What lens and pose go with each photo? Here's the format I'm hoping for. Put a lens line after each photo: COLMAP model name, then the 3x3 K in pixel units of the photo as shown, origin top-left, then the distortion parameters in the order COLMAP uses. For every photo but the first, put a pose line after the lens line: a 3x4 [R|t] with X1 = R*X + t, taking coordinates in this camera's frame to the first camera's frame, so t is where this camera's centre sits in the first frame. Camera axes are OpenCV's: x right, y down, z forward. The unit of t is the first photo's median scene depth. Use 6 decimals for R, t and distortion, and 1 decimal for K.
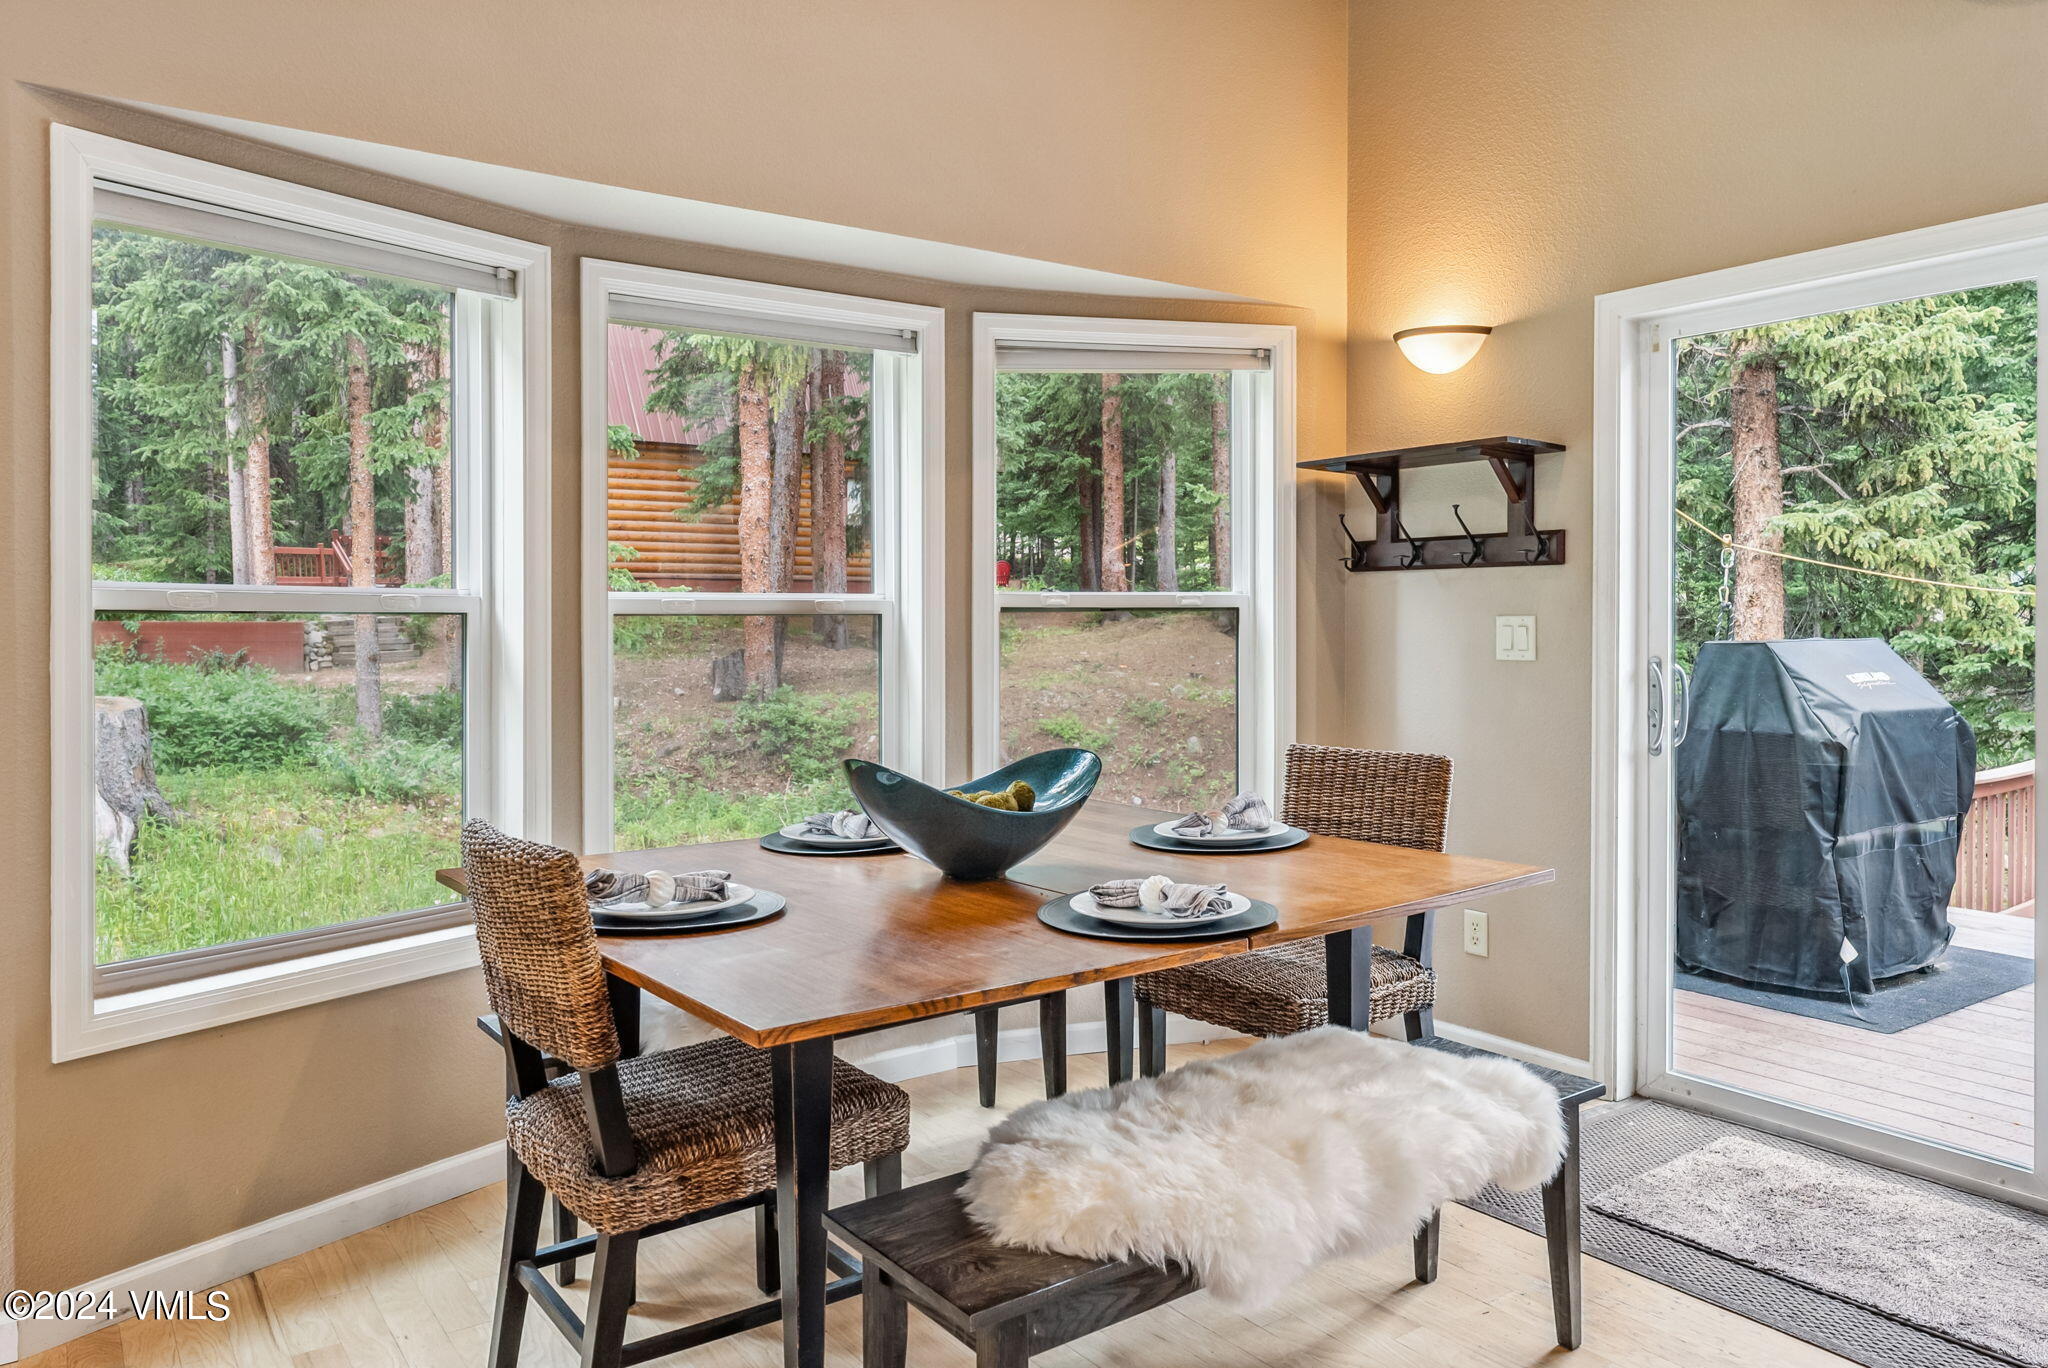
lens RADIAL K [[1397.2, 0, 1021.1], [0, 1397.2, 622.3], [0, 0, 1]] dist [0.005753, -0.000278]
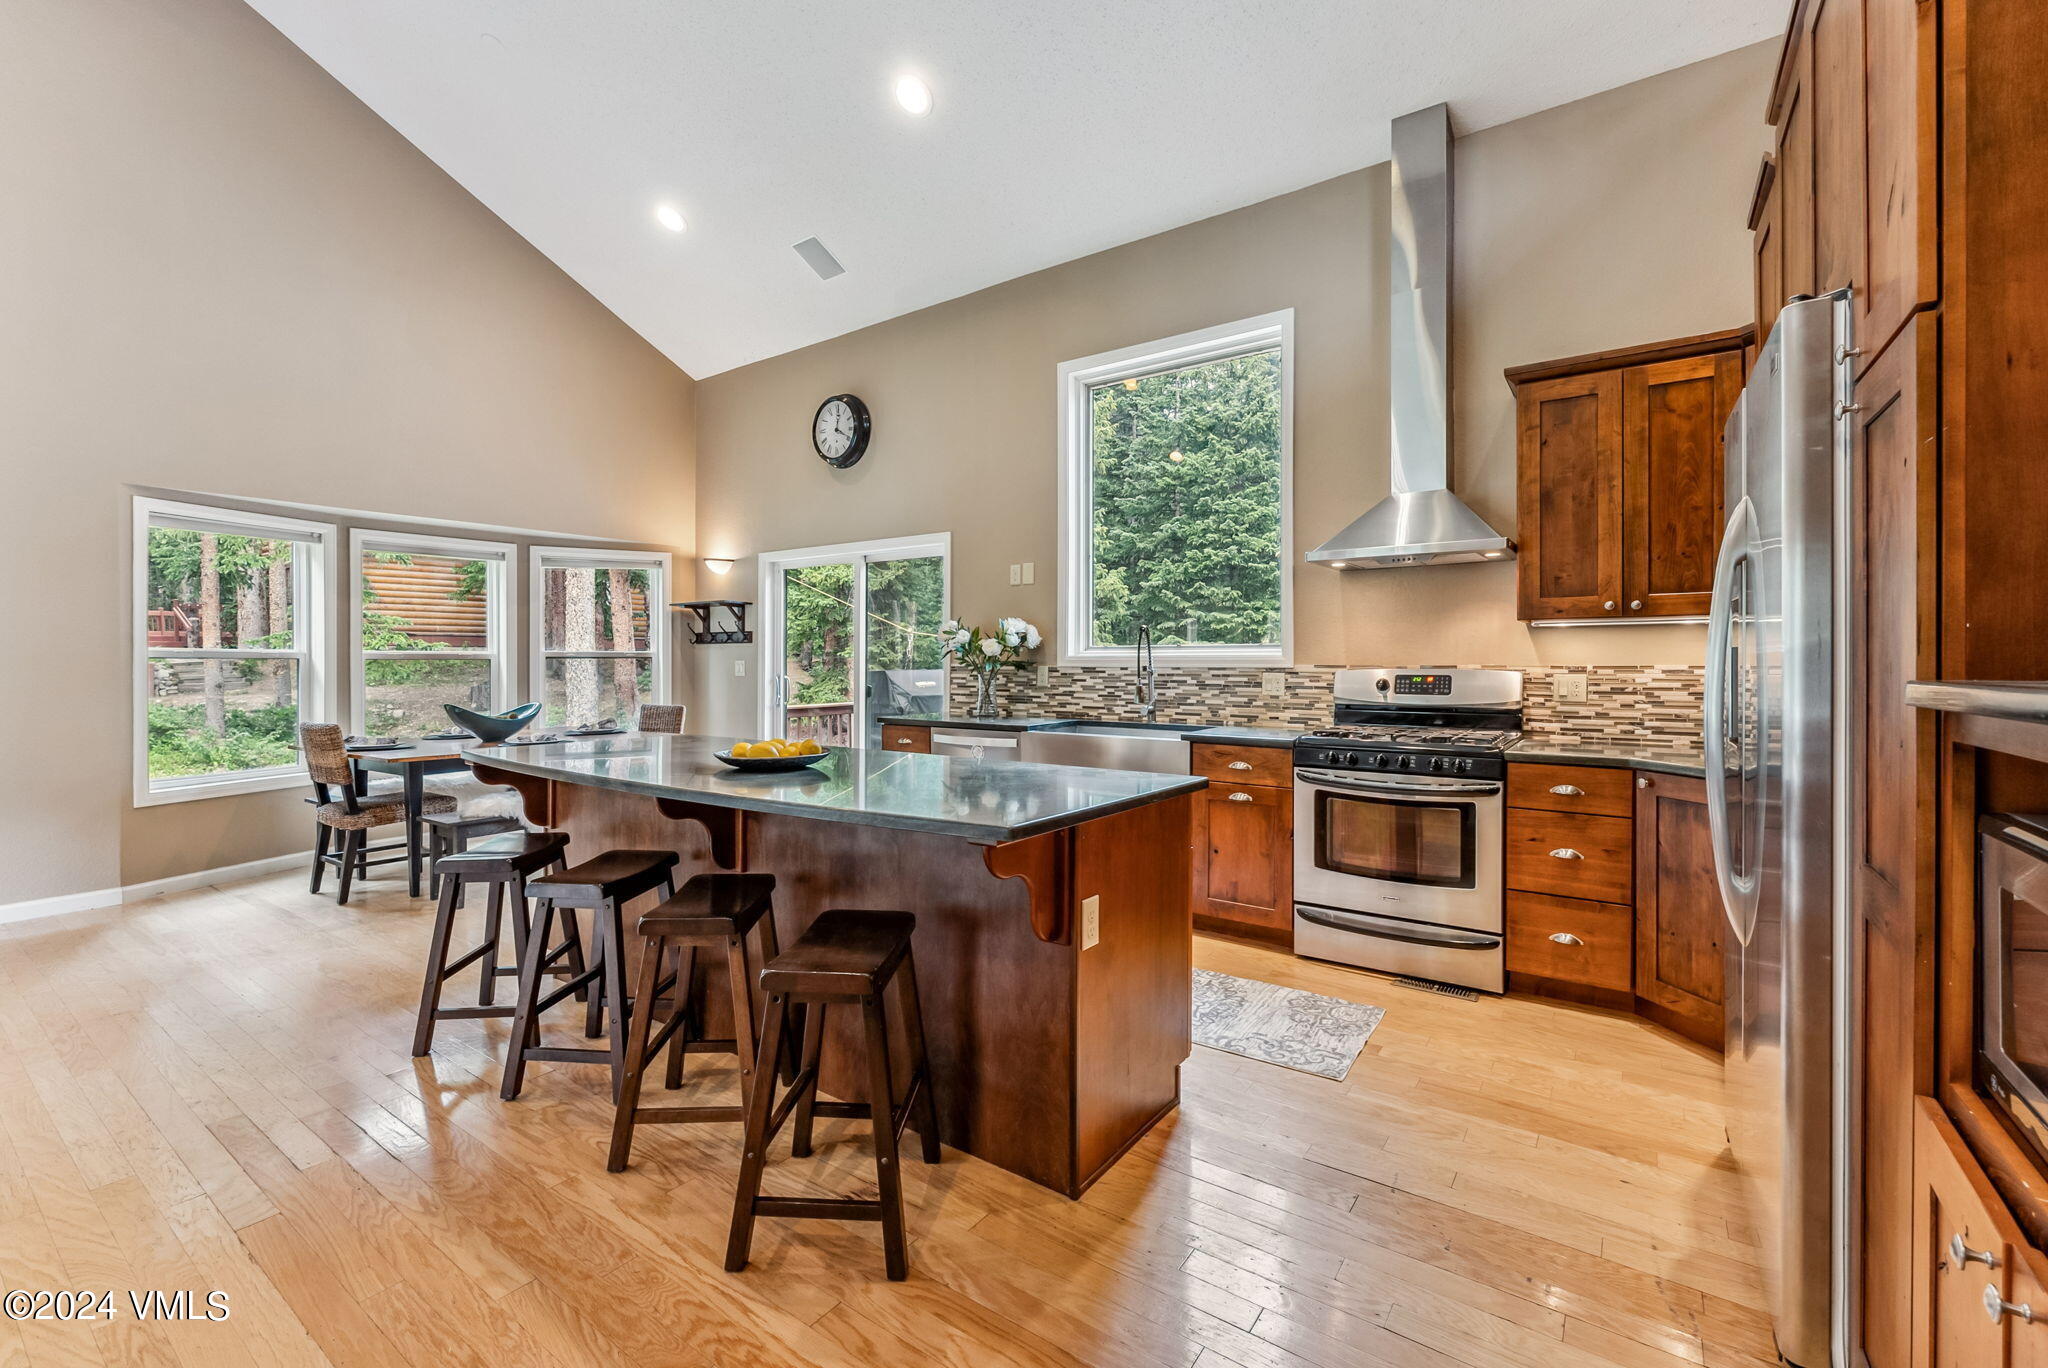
lens RADIAL K [[859.5, 0, 1024.6], [0, 859.5, 667.6], [0, 0, 1]] dist [-0.000442, -0.000037]
pose [[0.944751, 0.000119, 0.327788, 0.304213], [-0.001191, 0.999995, 0.003070, 0.003189], [-0.327786, -0.003291, 0.944746, -0.813853]]
